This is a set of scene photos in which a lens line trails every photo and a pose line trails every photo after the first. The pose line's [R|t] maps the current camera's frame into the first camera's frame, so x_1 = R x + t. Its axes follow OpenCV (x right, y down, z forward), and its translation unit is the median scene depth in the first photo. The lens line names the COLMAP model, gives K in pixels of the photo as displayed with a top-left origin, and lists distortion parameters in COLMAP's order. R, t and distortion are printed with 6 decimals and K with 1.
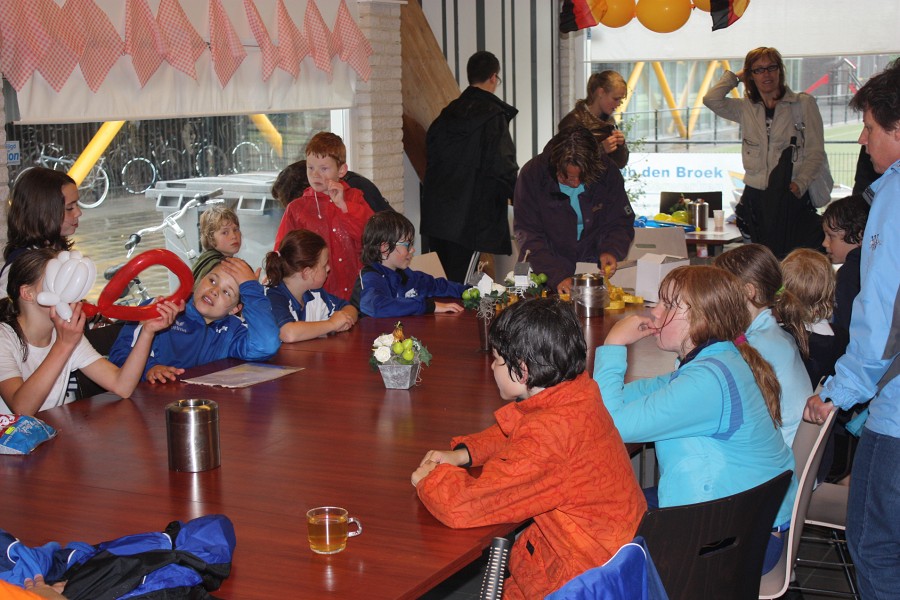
lens RADIAL K [[1512.0, 0, 446.5], [0, 1512.0, 298.6], [0, 0, 1]] dist [0.033561, 0.000000]
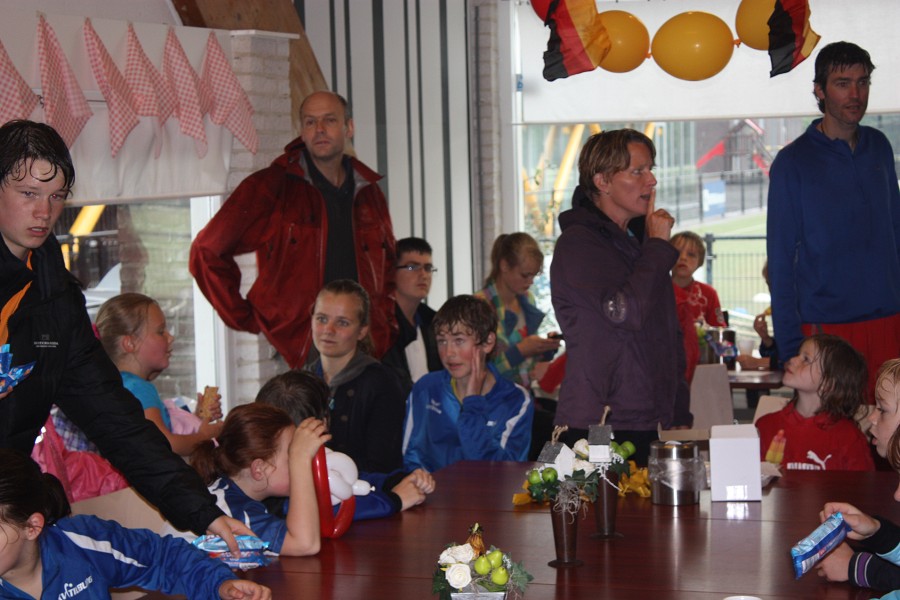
lens RADIAL K [[2202.7, 0, 448.9], [0, 2202.7, 302.2], [0, 0, 1]] dist [0.112716, 0.000000]
pose [[0.992094, -0.014582, 0.124644, -0.091440], [0.023930, 0.996984, -0.073828, -0.005543], [-0.123192, 0.076227, 0.989451, 0.039776]]
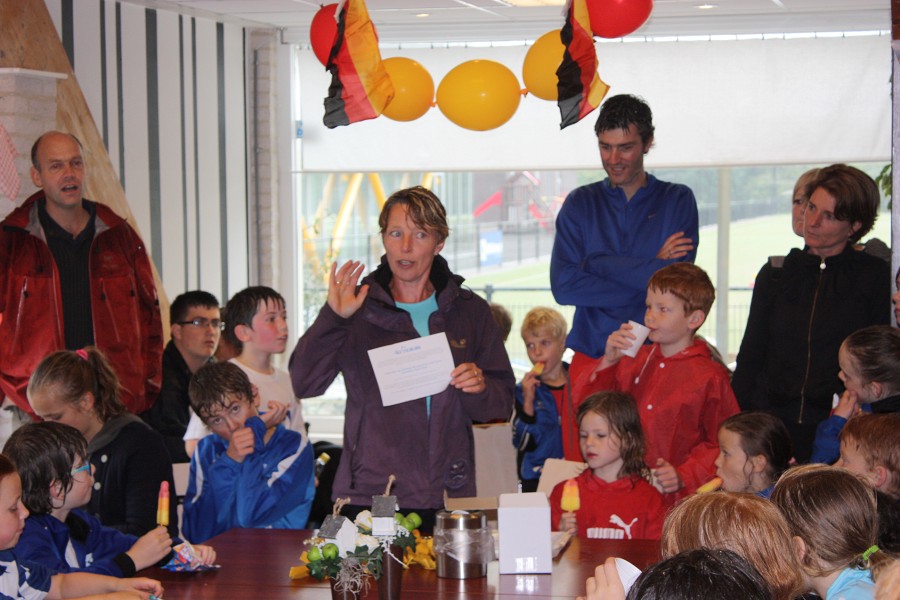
lens RADIAL K [[2202.7, 0, 446.6], [0, 2202.7, 306.5], [0, 0, 1]] dist [0.112716, 0.000000]
pose [[0.974745, -0.002999, 0.223302, -0.085629], [0.023876, 0.995578, -0.090850, -0.012706], [-0.222042, 0.093887, 0.970506, 0.081390]]
